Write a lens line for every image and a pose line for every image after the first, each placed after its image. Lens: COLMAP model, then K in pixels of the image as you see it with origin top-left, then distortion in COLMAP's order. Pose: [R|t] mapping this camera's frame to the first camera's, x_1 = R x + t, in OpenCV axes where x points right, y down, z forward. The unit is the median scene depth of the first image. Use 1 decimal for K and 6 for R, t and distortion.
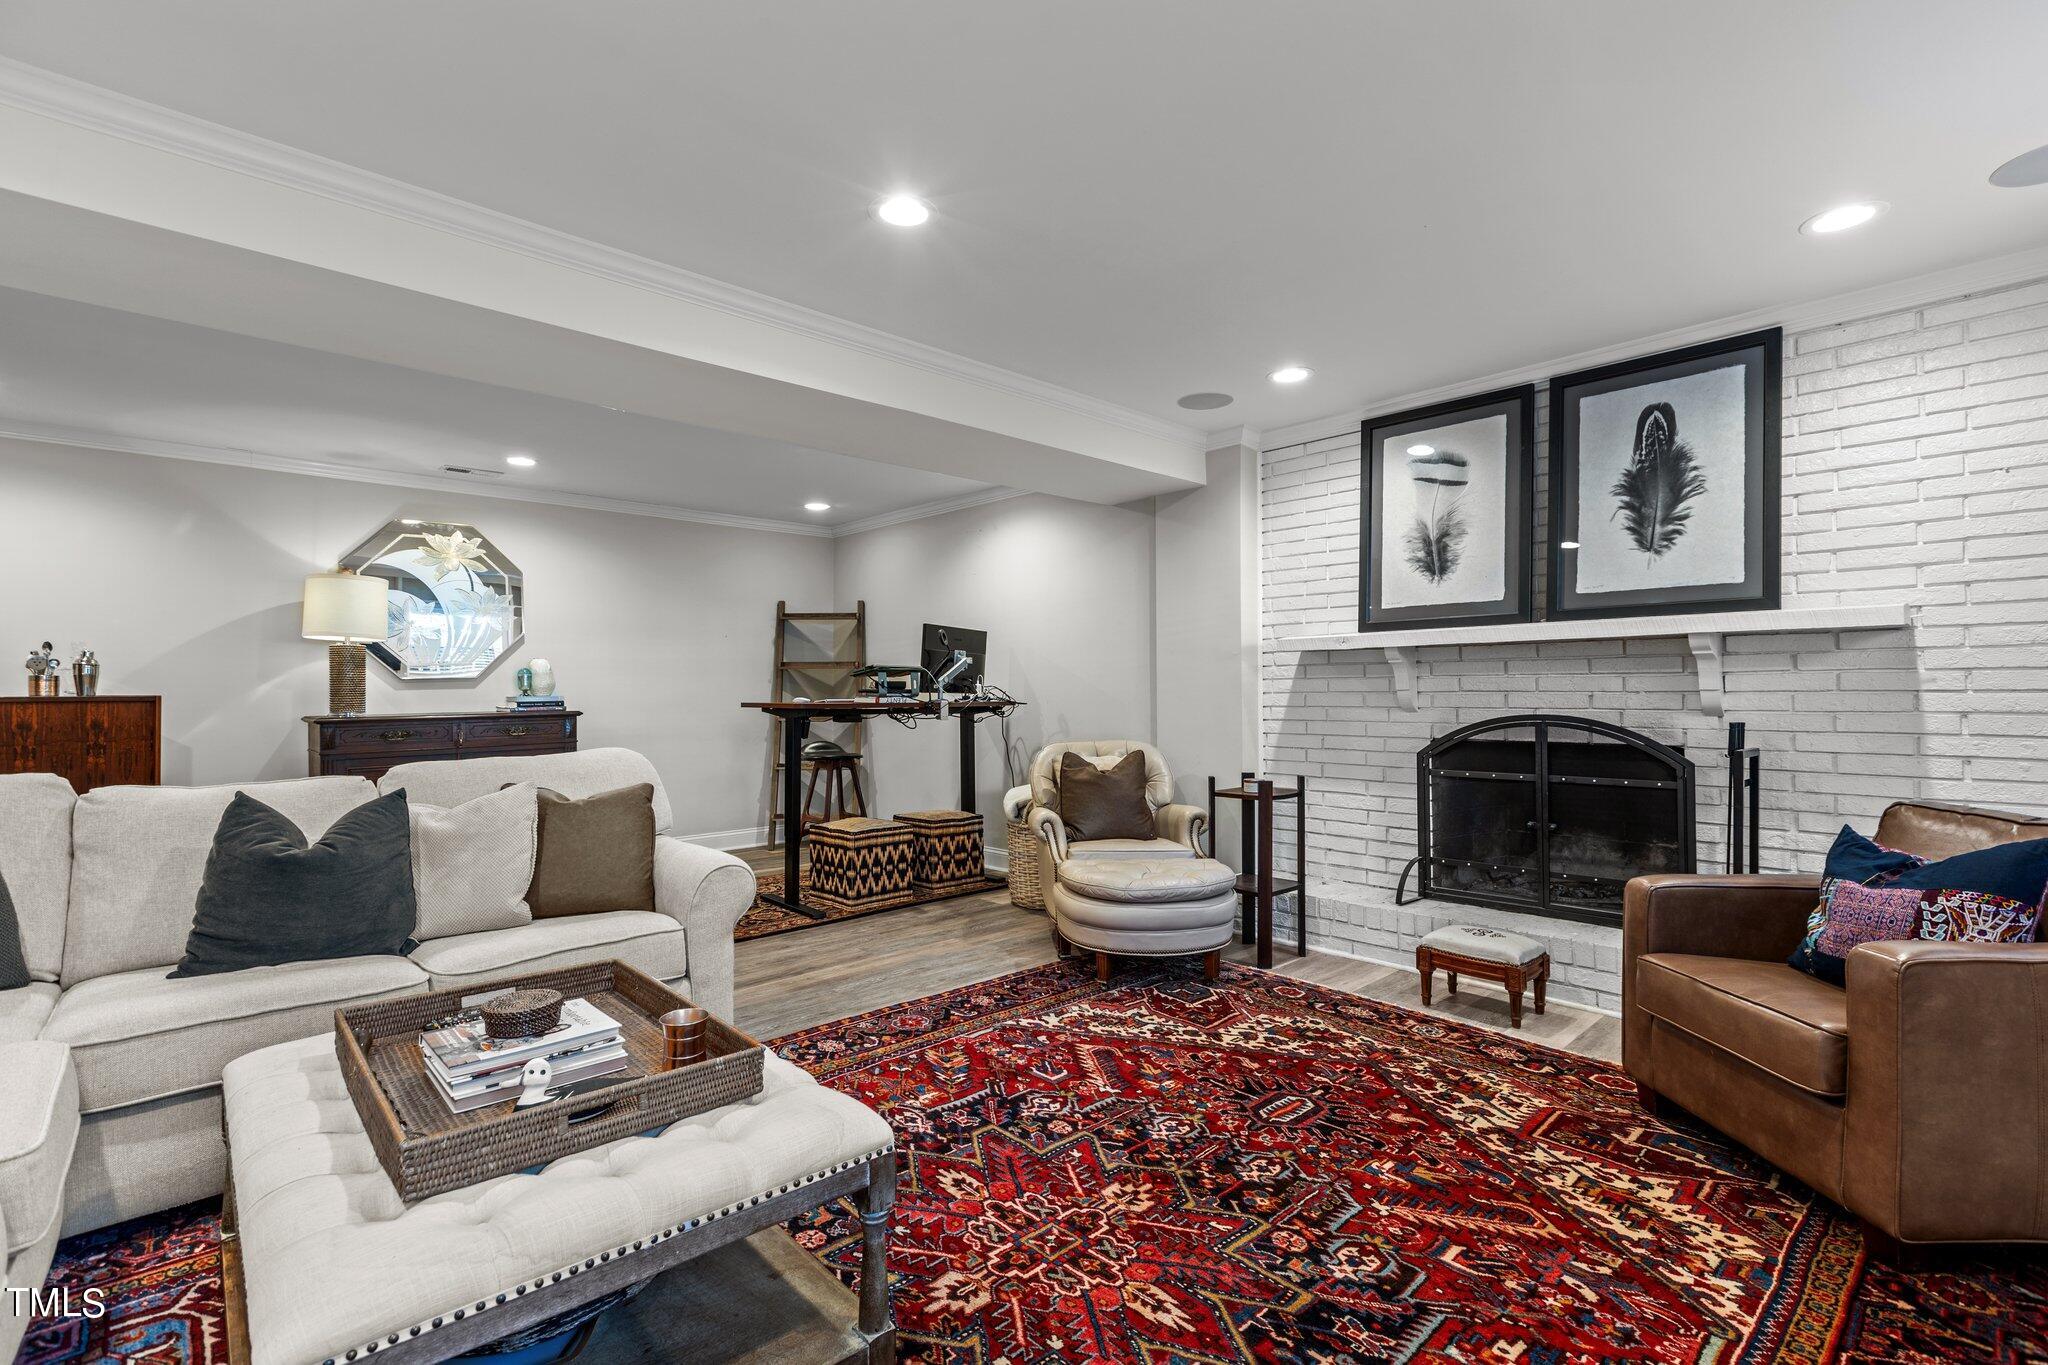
lens RADIAL K [[945.8, 0, 1026.4], [0, 945.8, 680.1], [0, 0, 1]] dist [0.005200, 0.000468]
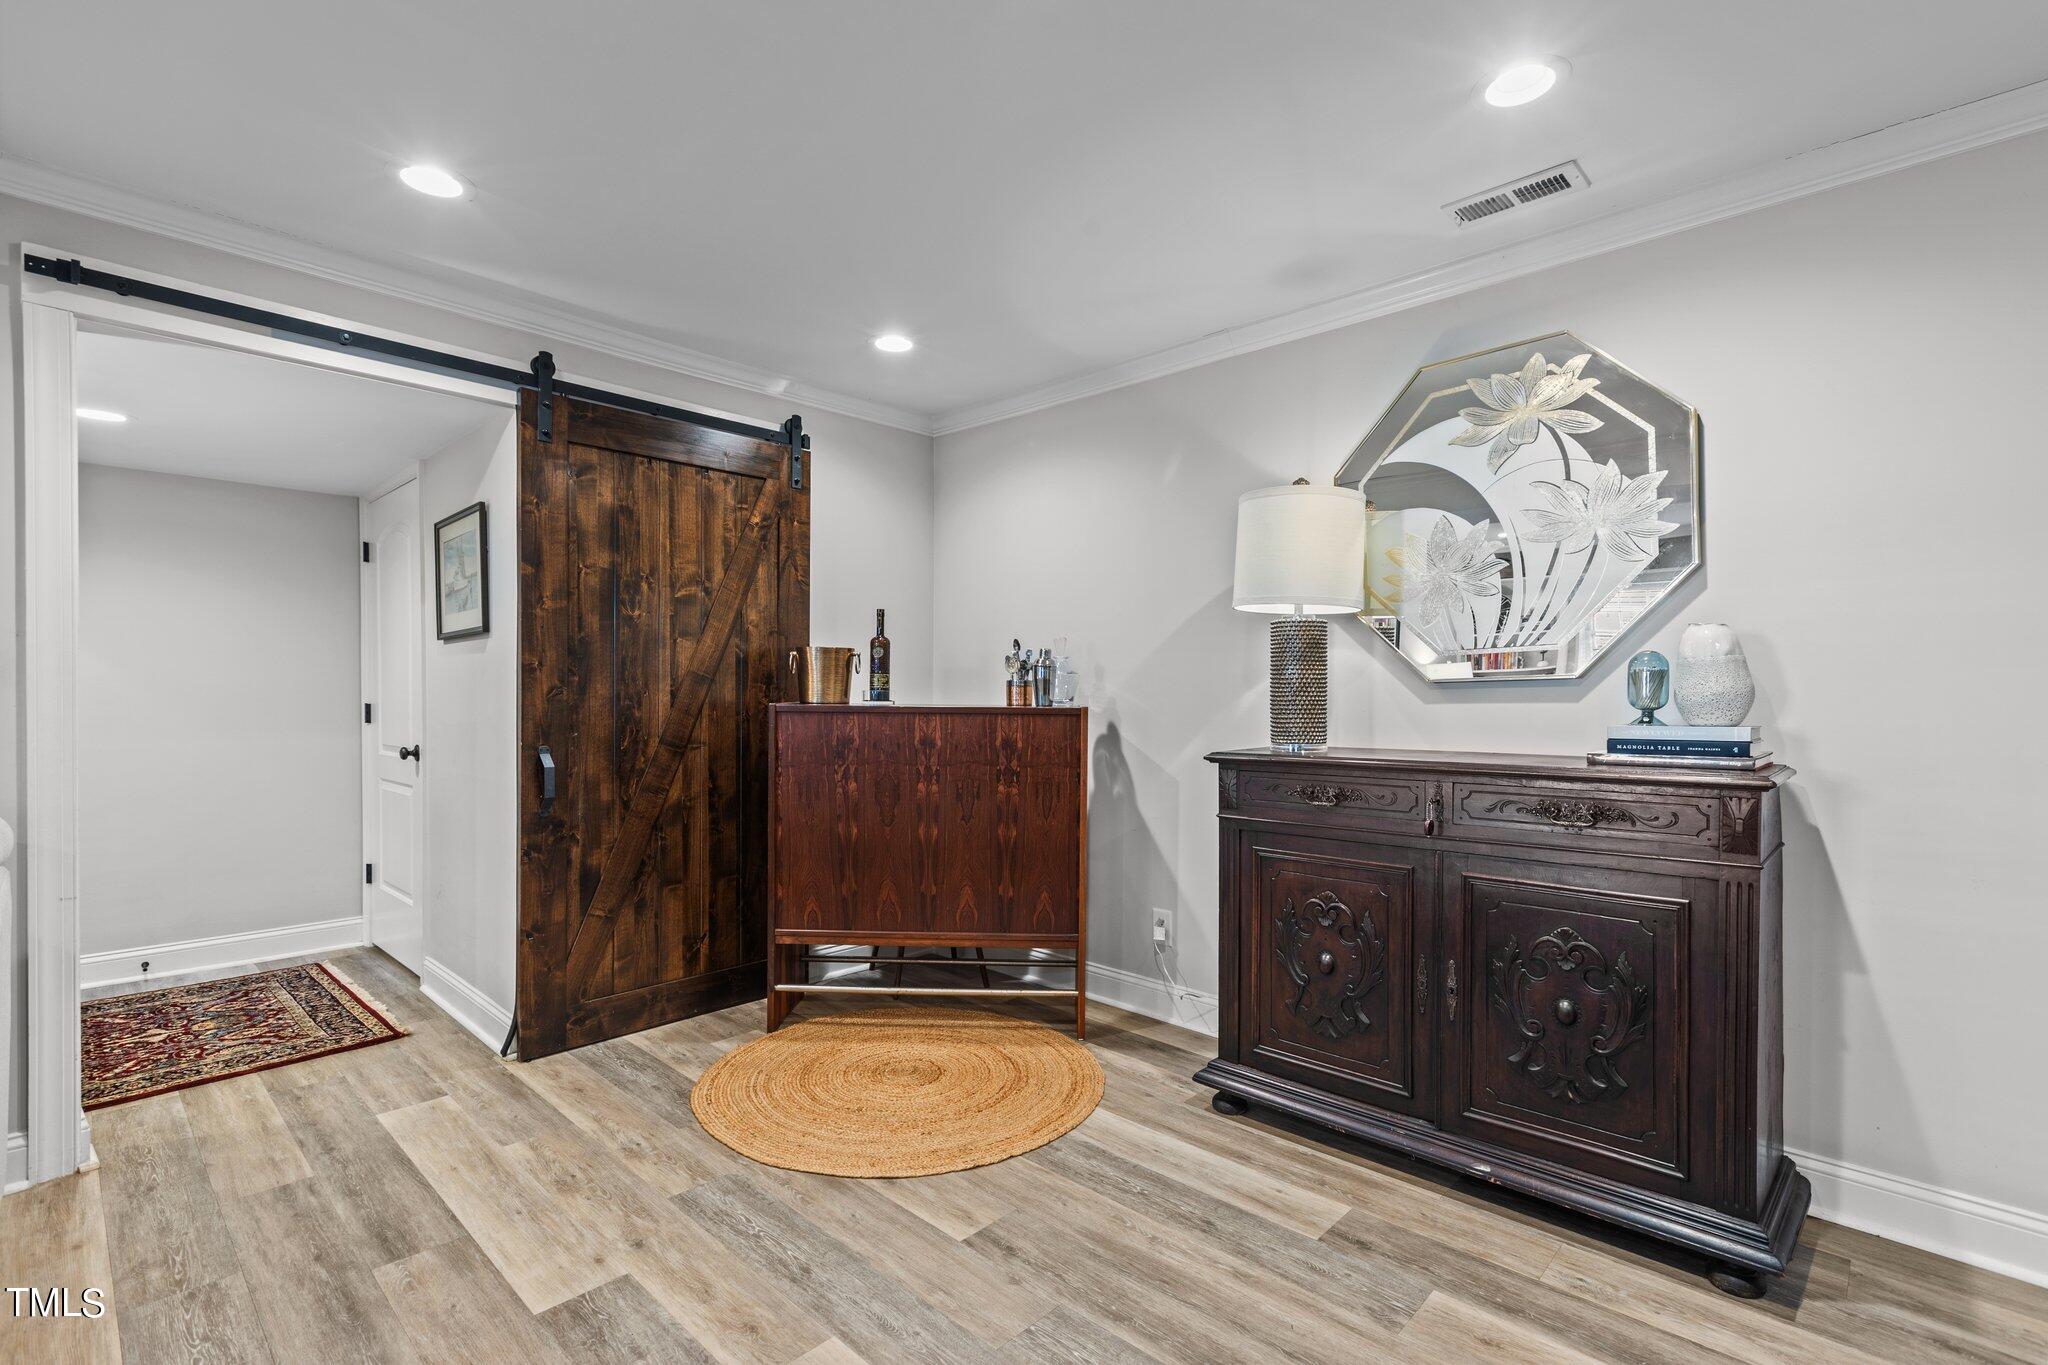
lens RADIAL K [[945.8, 0, 1023.7], [0, 945.8, 693.3], [0, 0, 1]] dist [0.005200, 0.000468]
pose [[0.060244, -0.000287, -0.998184, -0.110024], [-0.001019, 0.999999, -0.000349, 0.003241], [0.998183, 0.001038, 0.060243, 0.489591]]
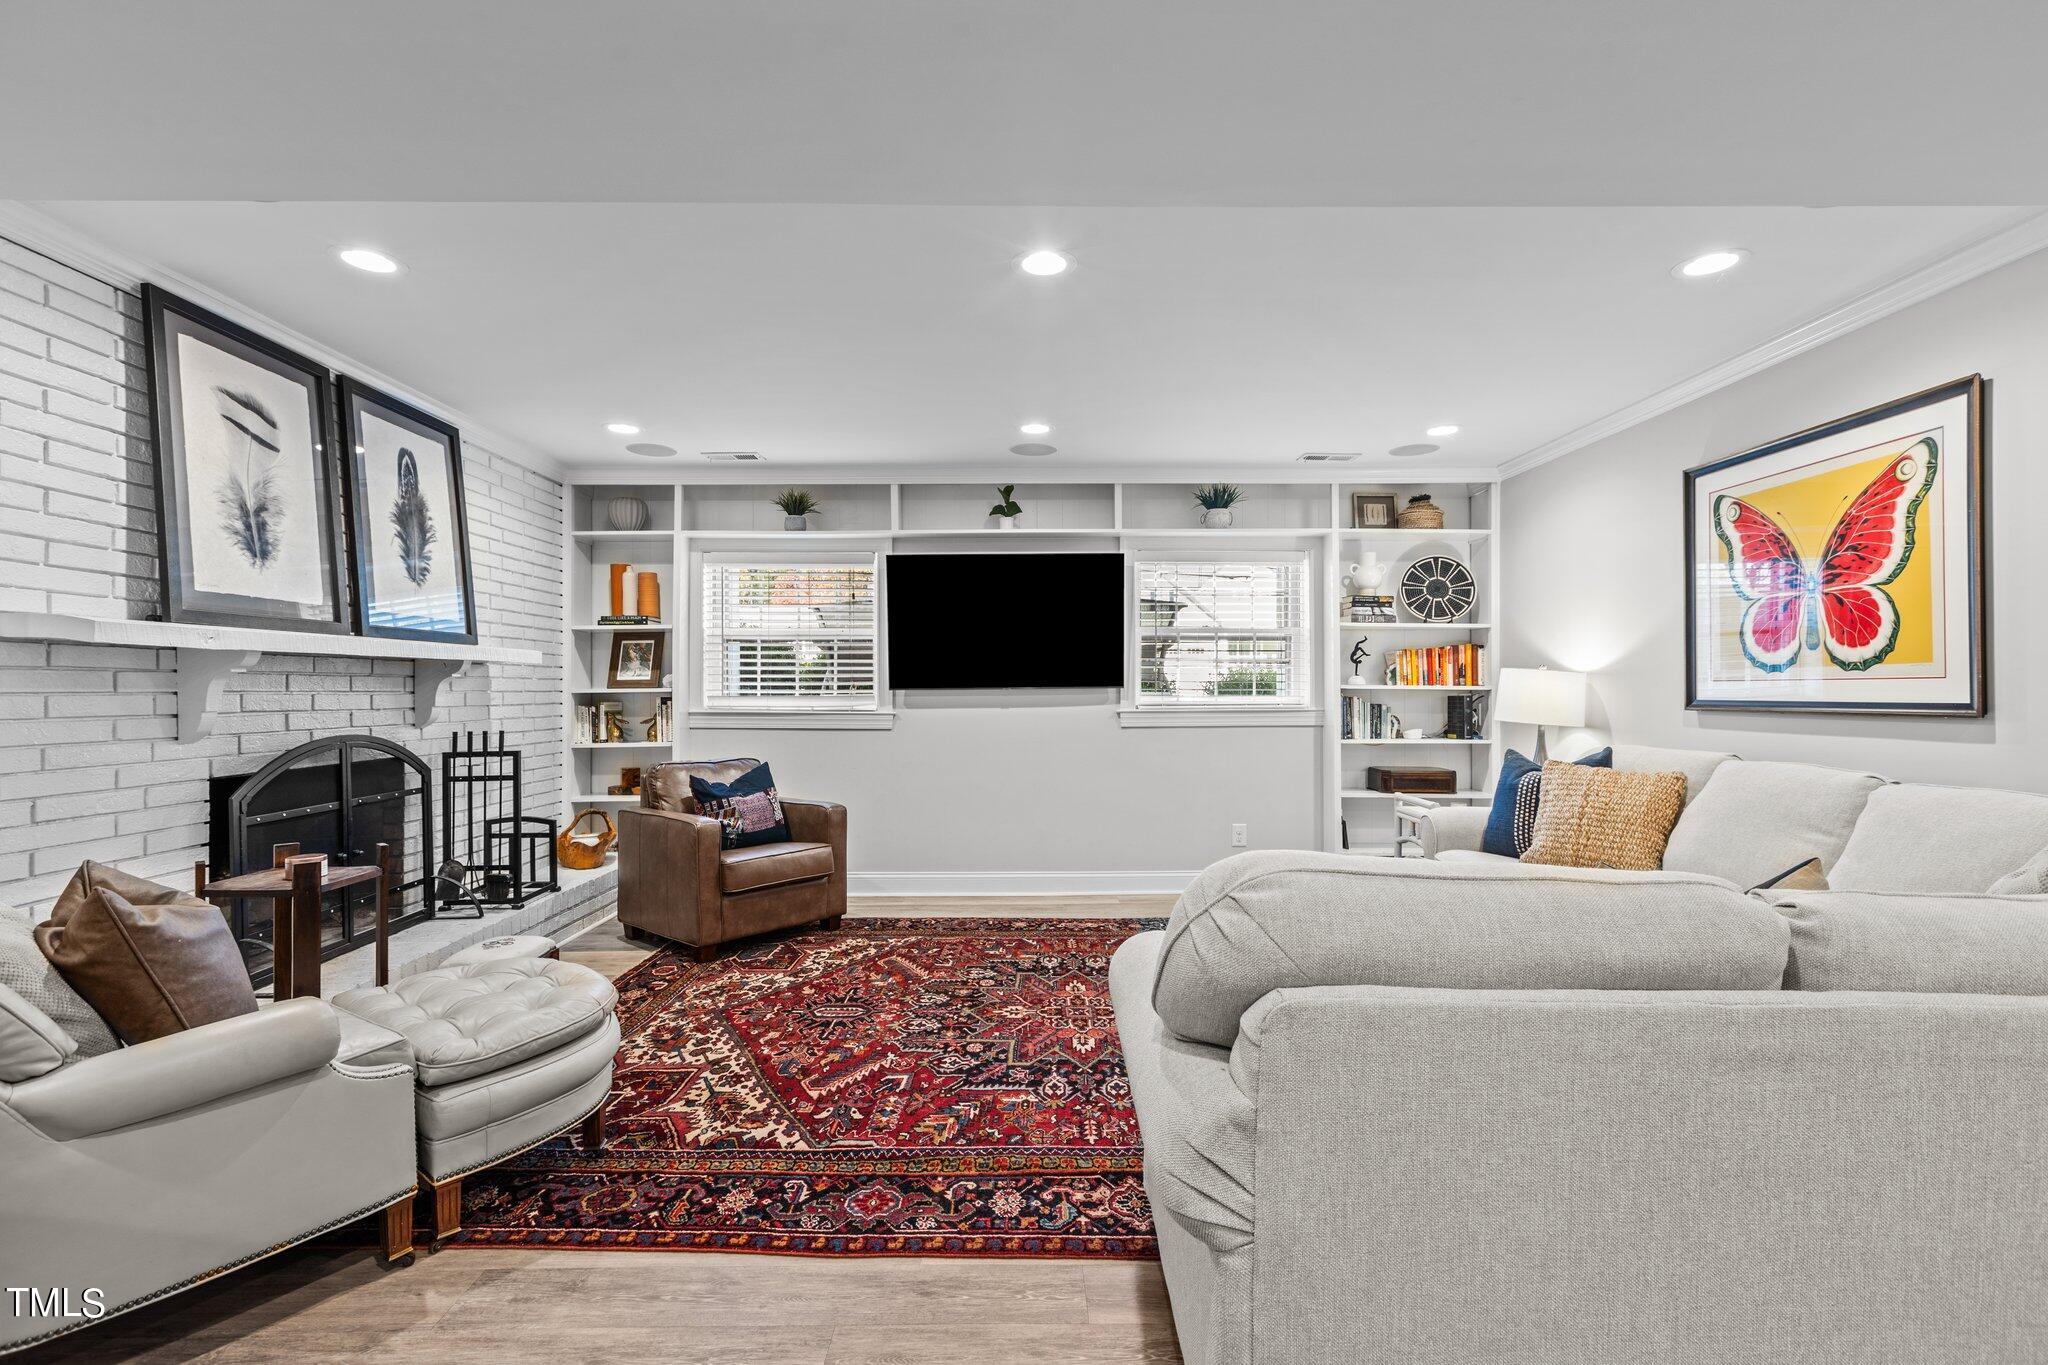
lens RADIAL K [[945.8, 0, 1024.6], [0, 945.8, 694.8], [0, 0, 1]] dist [0.005200, 0.000468]
pose [[-0.738998, 0.003324, 0.673700, -0.705127], [-0.001363, 0.999978, -0.006429, 0.002472], [-0.673707, -0.005669, -0.738977, 1.527719]]
